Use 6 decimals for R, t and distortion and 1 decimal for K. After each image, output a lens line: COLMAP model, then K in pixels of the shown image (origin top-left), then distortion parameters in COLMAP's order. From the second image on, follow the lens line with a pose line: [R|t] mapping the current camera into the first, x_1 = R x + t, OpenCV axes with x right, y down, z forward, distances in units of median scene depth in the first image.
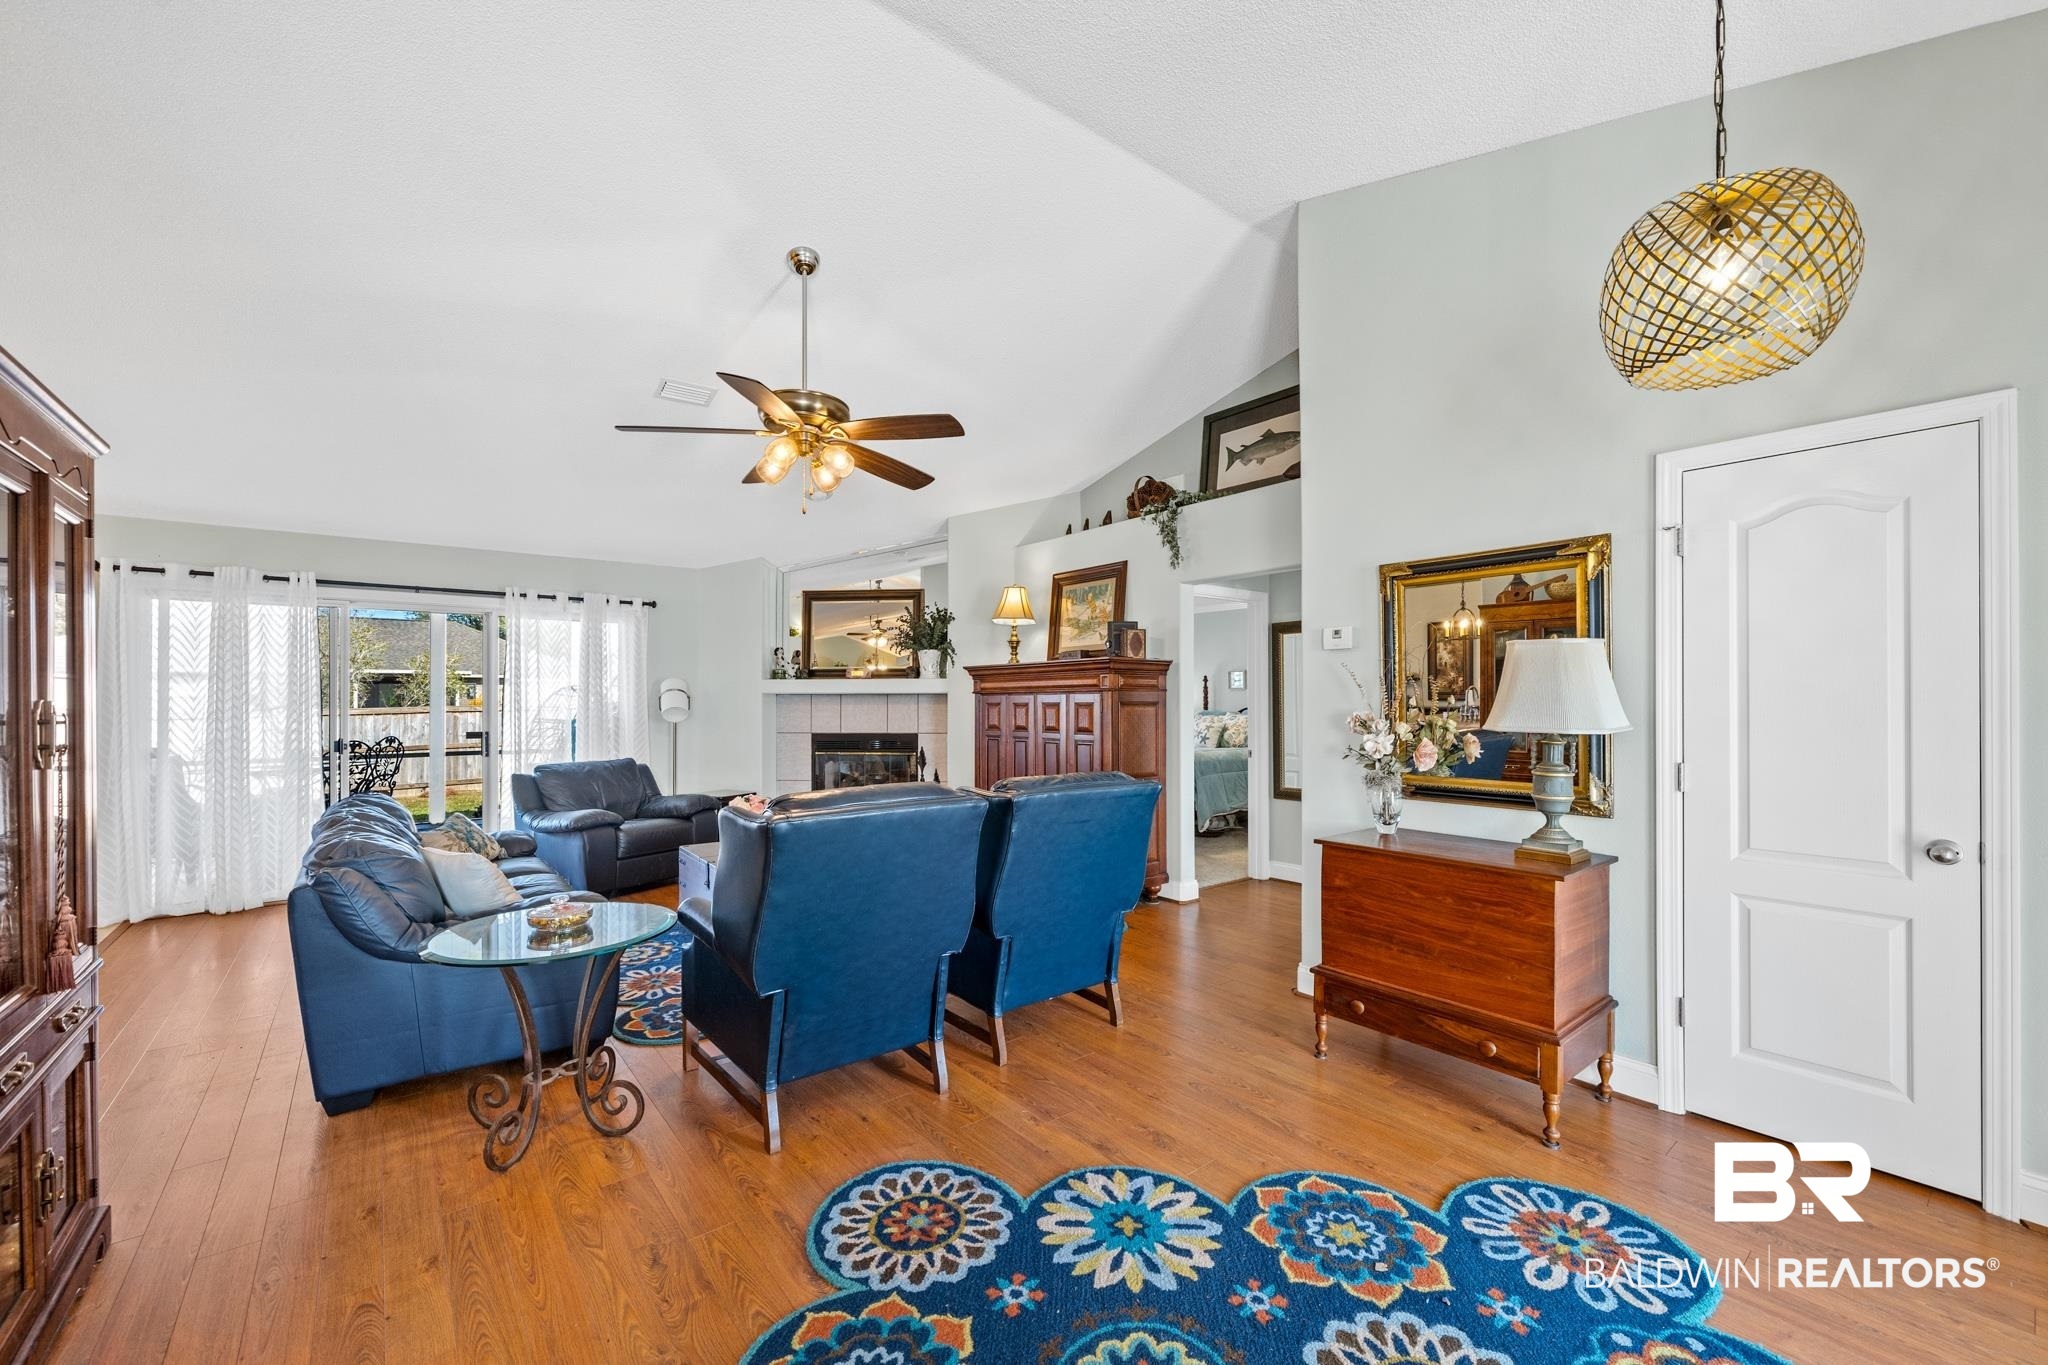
lens RADIAL K [[833.7, 0, 1022.1], [0, 833.7, 698.8], [0, 0, 1]] dist [0.000247, -0.000223]
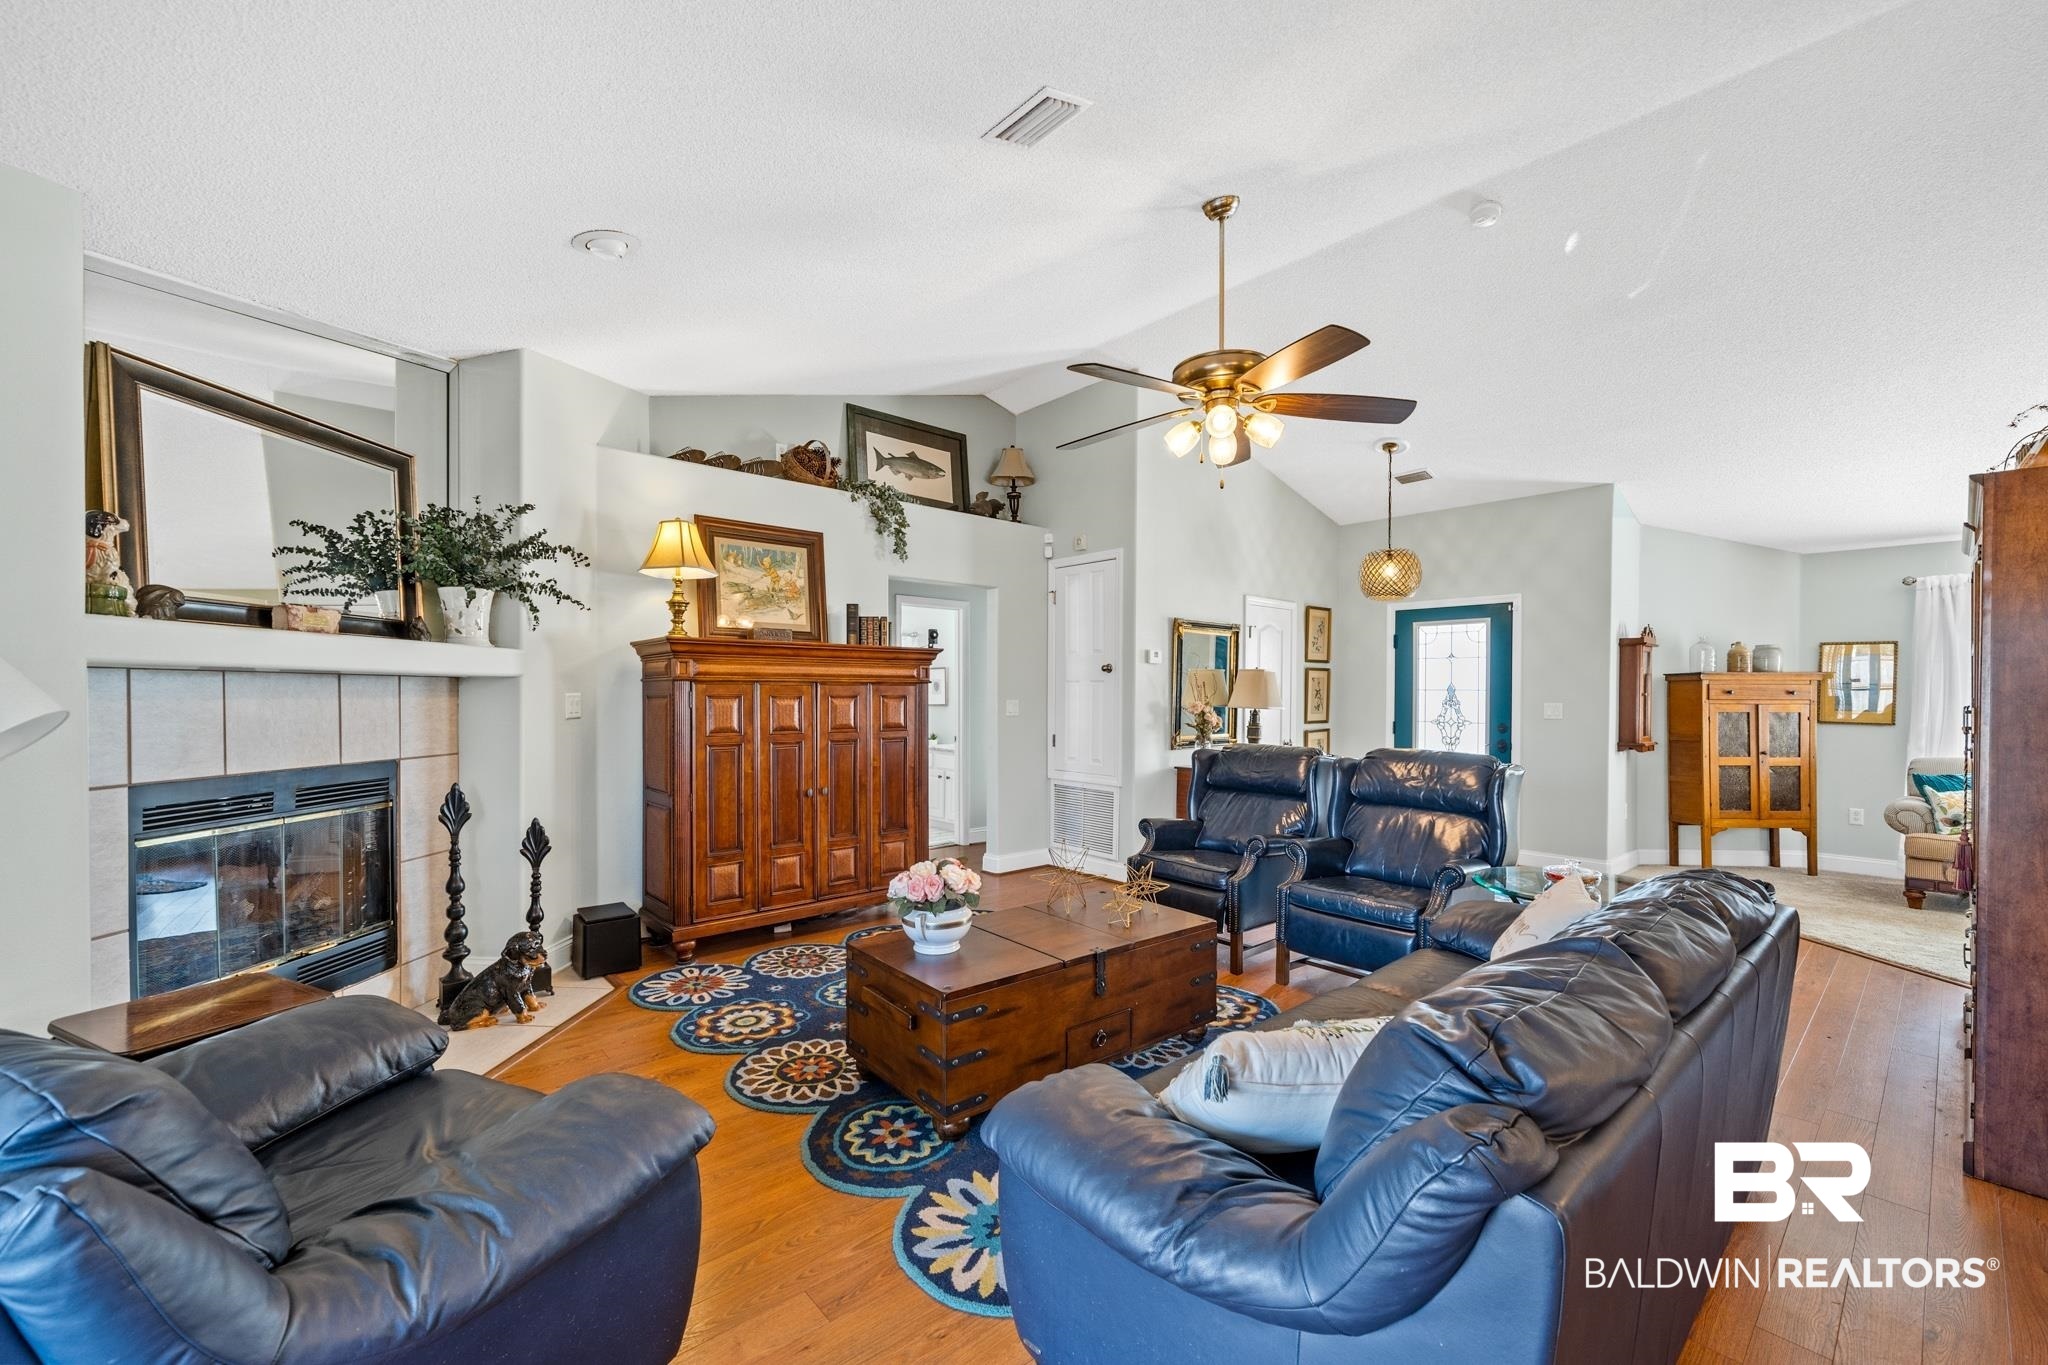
lens RADIAL K [[833.7, 0, 1022.1], [0, 833.7, 698.8], [0, 0, 1]] dist [0.000247, -0.000223]
pose [[-0.058387, -0.000299, 0.998294, -0.751543], [-0.007077, 0.999975, -0.000115, 0.006300], [-0.998269, -0.007071, -0.058388, 0.833803]]
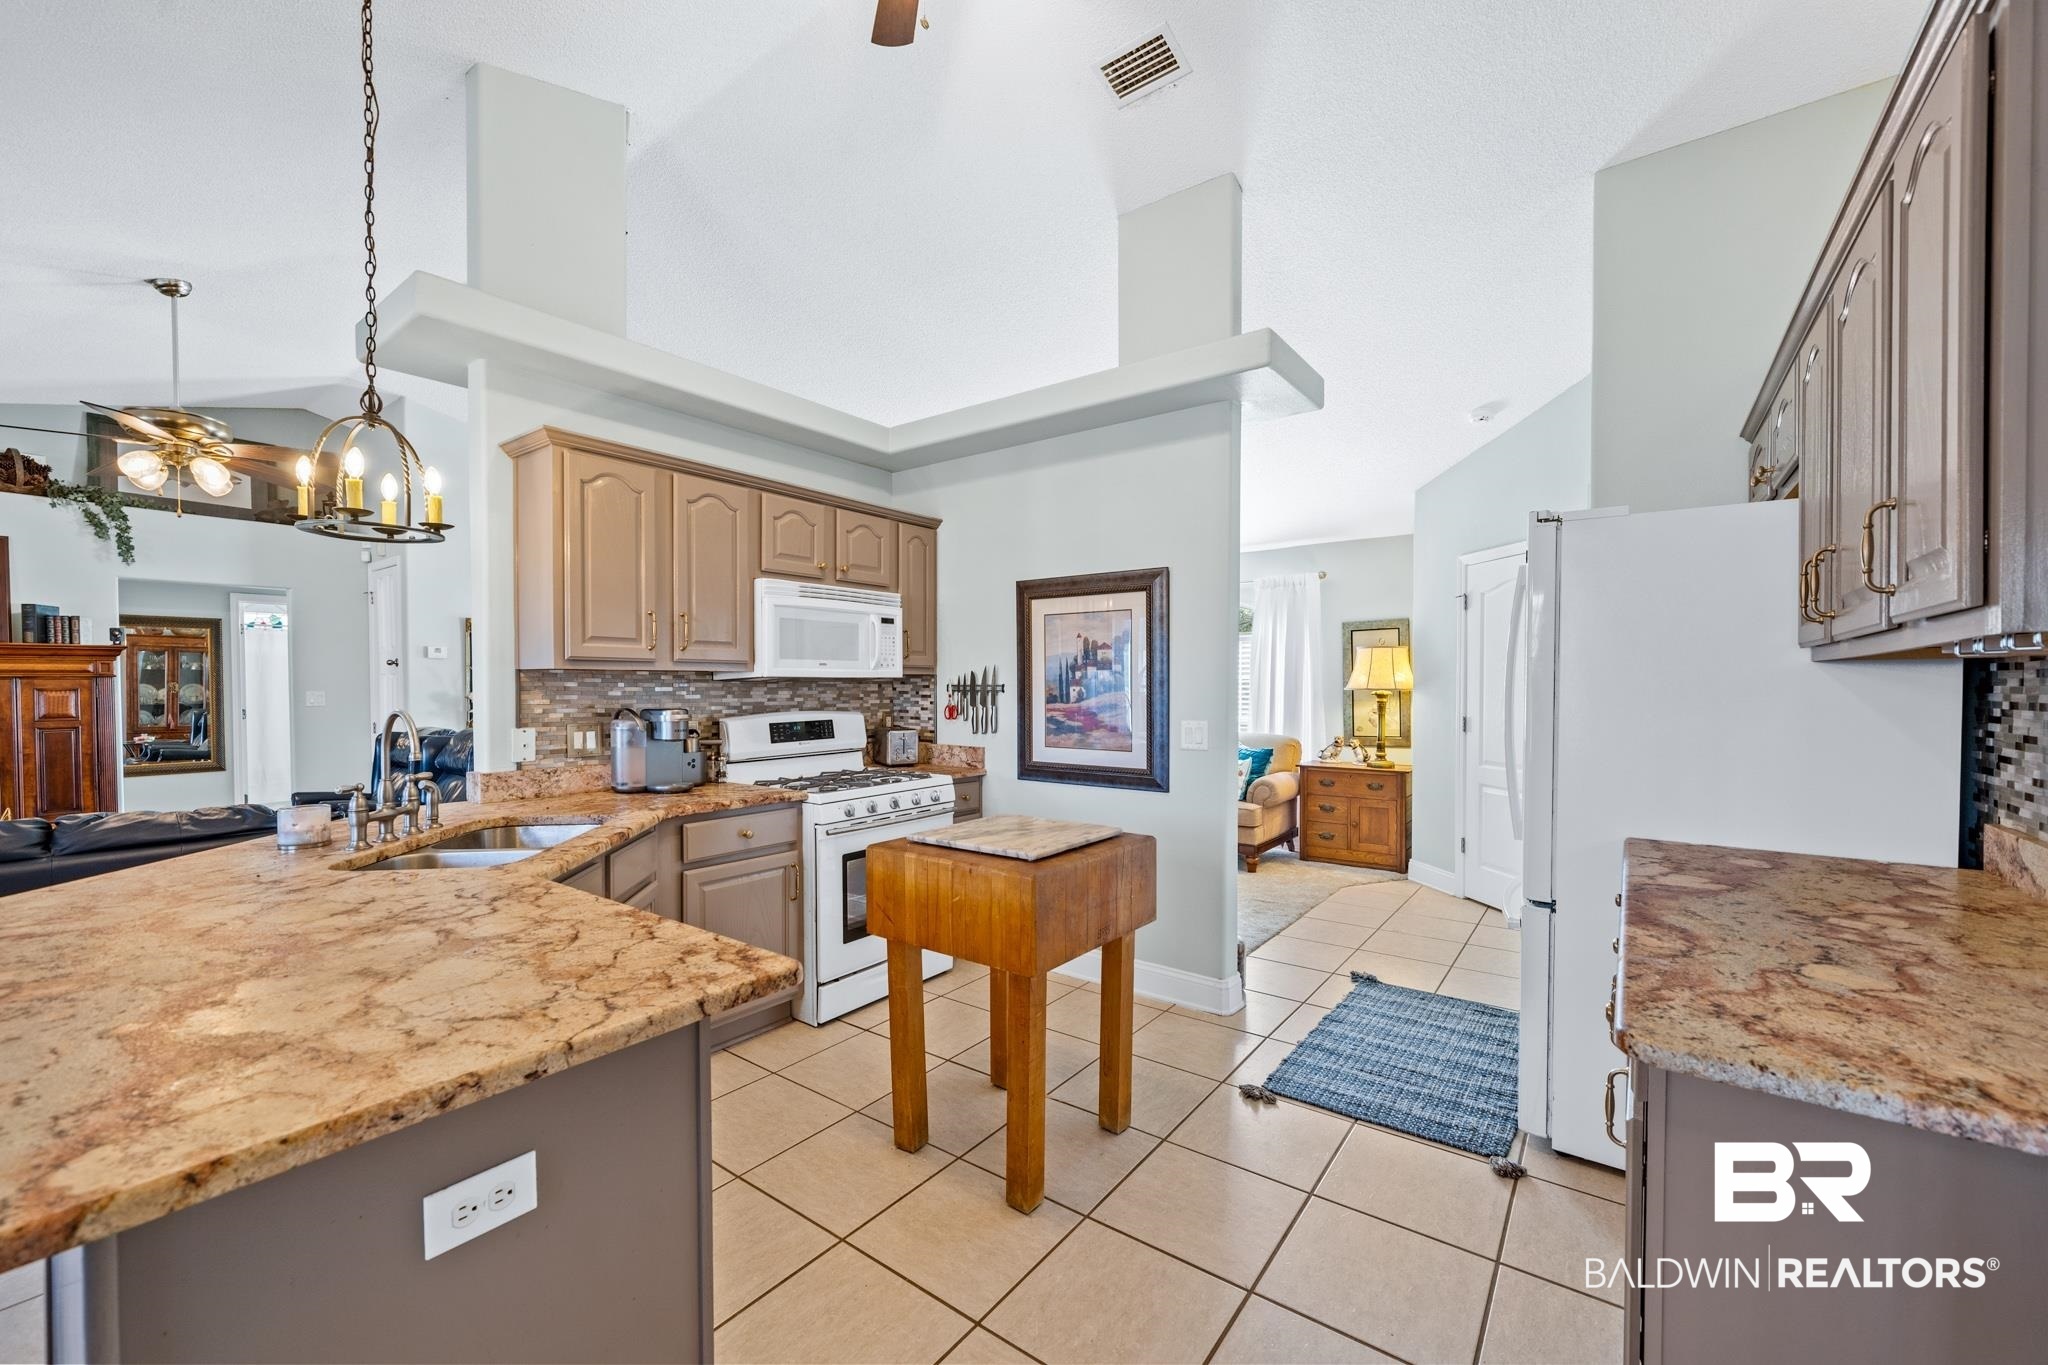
lens RADIAL K [[820.4, 0, 1030.8], [0, 820.4, 692.3], [0, 0, 1]] dist [0.000881, 0.000114]
pose [[-0.253353, -0.008026, 0.967341, -1.041140], [-0.001102, 0.999967, 0.008008, -0.000523], [-0.967373, 0.000963, -0.253353, 0.132698]]
